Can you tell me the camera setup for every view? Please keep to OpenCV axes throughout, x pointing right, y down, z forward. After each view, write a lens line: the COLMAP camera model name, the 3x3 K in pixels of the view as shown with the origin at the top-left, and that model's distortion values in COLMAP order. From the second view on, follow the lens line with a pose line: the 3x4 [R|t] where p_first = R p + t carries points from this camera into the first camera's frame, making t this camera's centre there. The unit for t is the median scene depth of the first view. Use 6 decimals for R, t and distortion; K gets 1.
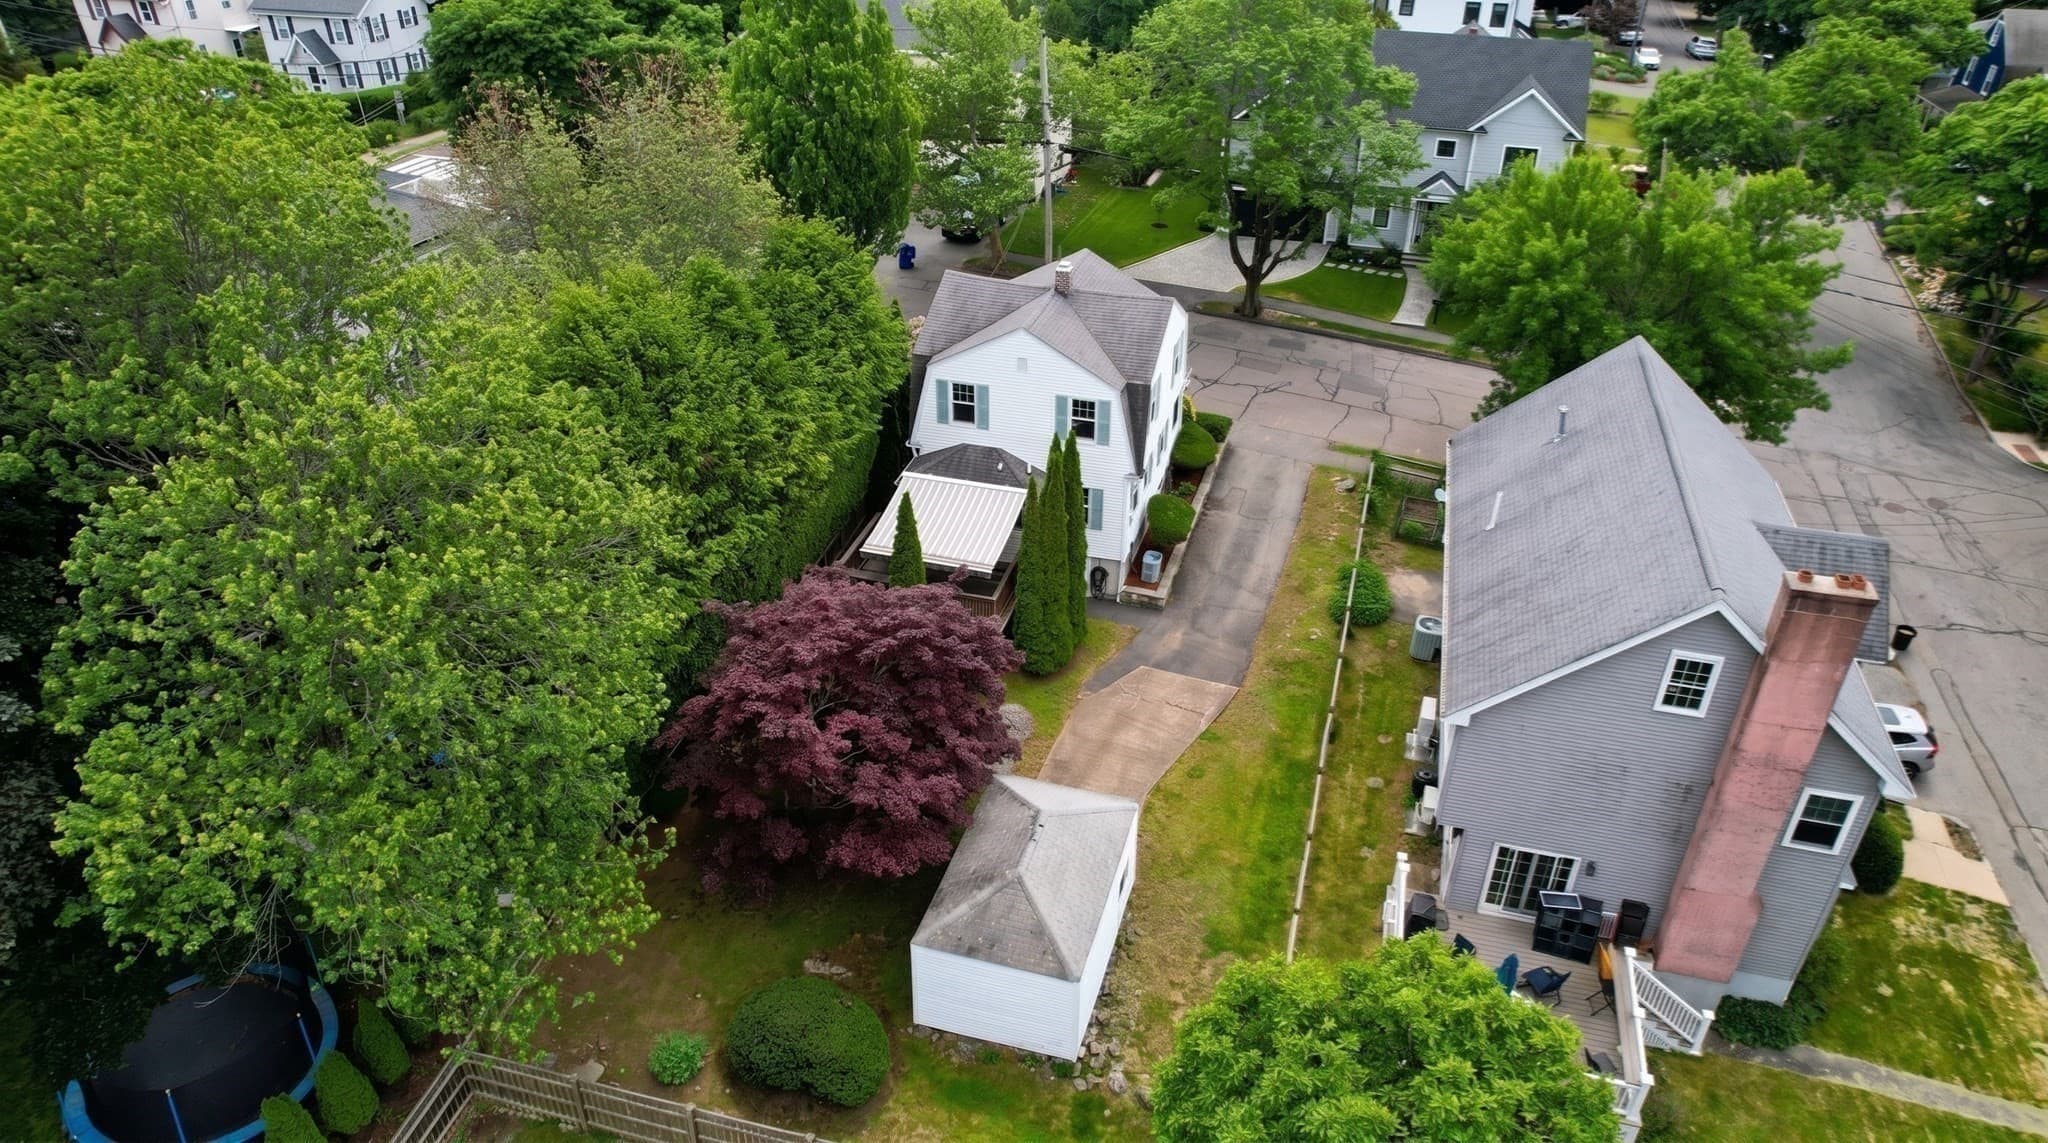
lens RADIAL K [[1298.1, 0, 1024.0], [0, 1298.1, 571.5], [0, 0, 1]] dist [-0.023510, 0.002744]
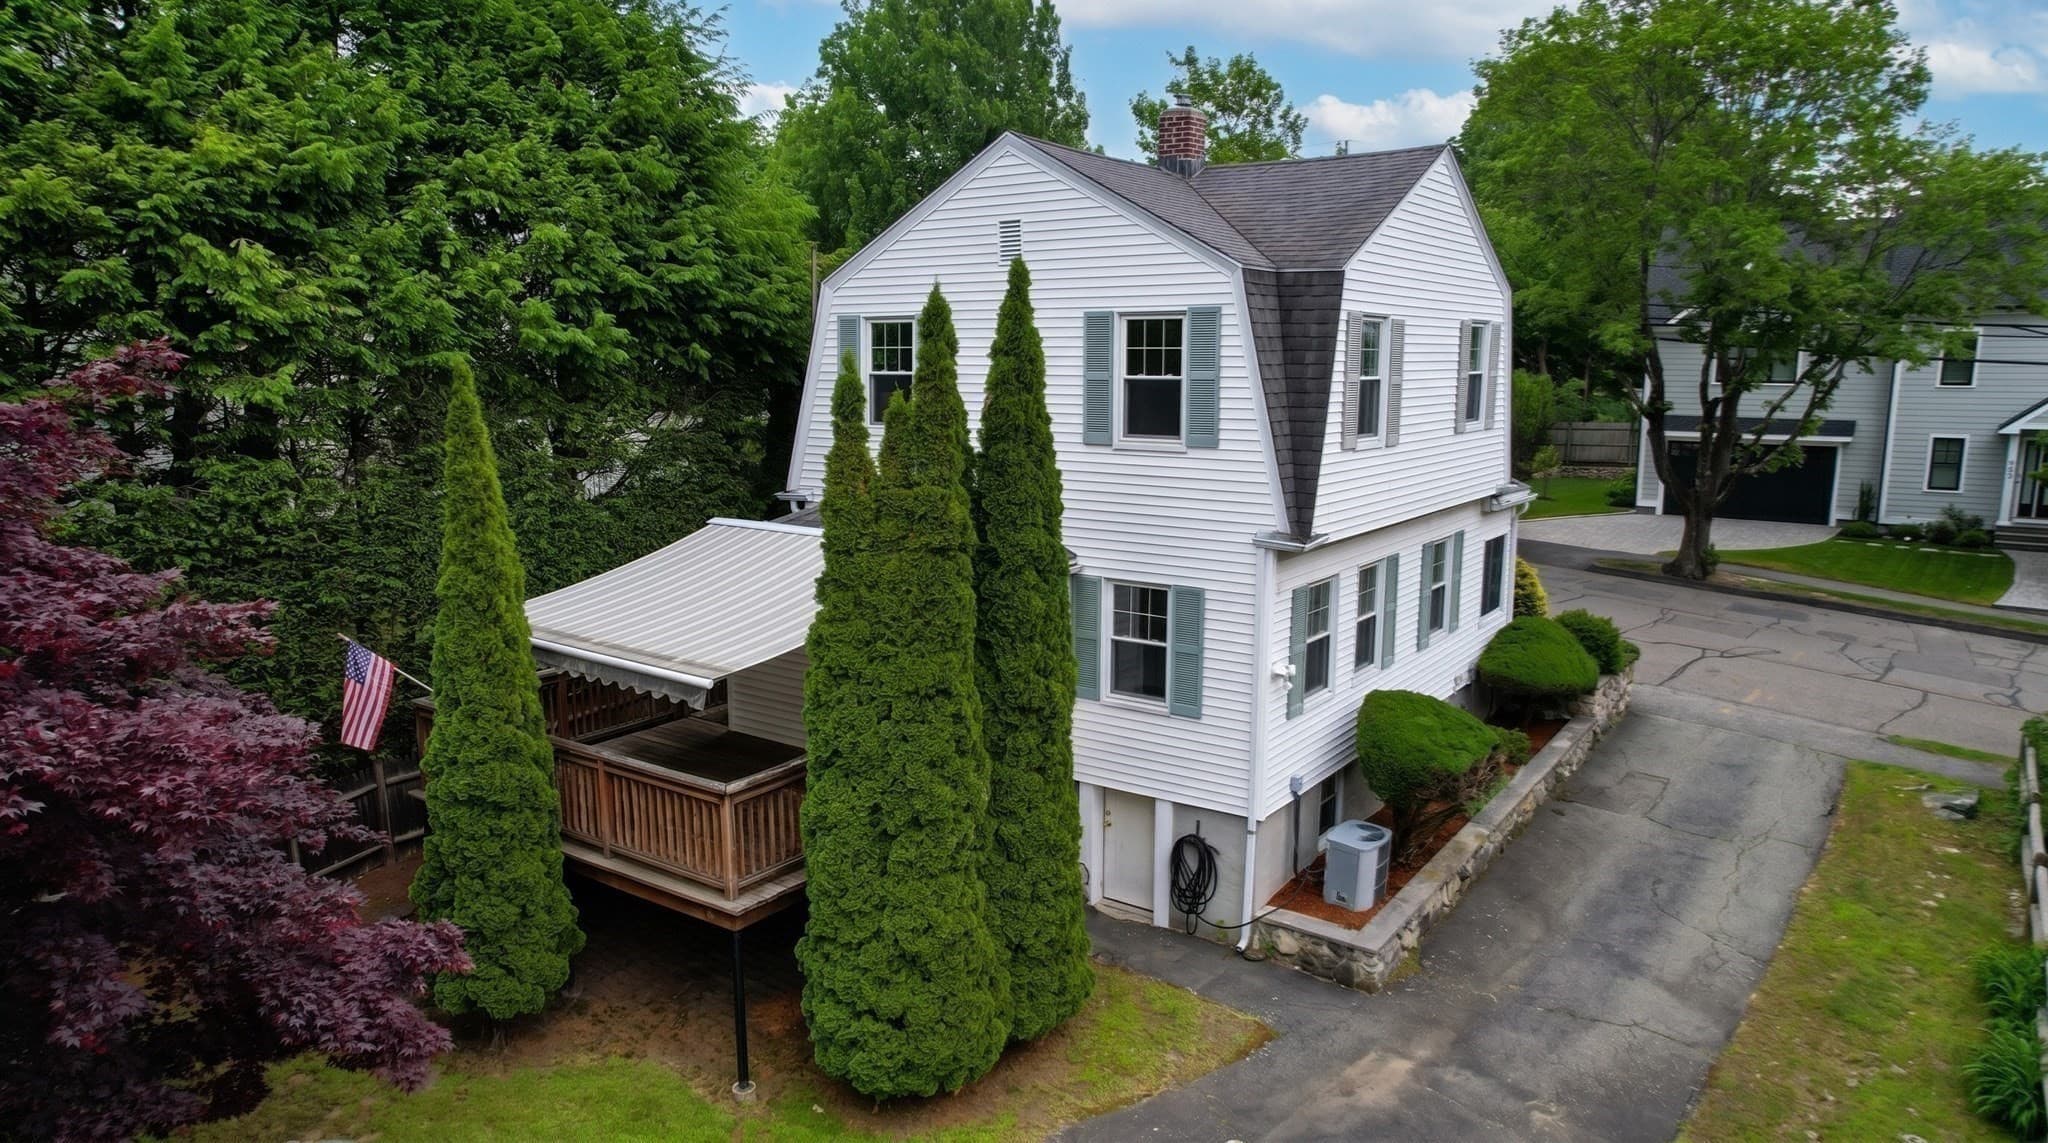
lens RADIAL K [[1298.1, 0, 1024.0], [0, 1298.1, 571.5], [0, 0, 1]] dist [-0.023510, 0.002744]
pose [[0.944121, 0.058463, -0.324373, 0.120217], [-0.175005, 0.922876, -0.343036, 0.057200], [0.279301, 0.380634, 0.881538, 0.629152]]
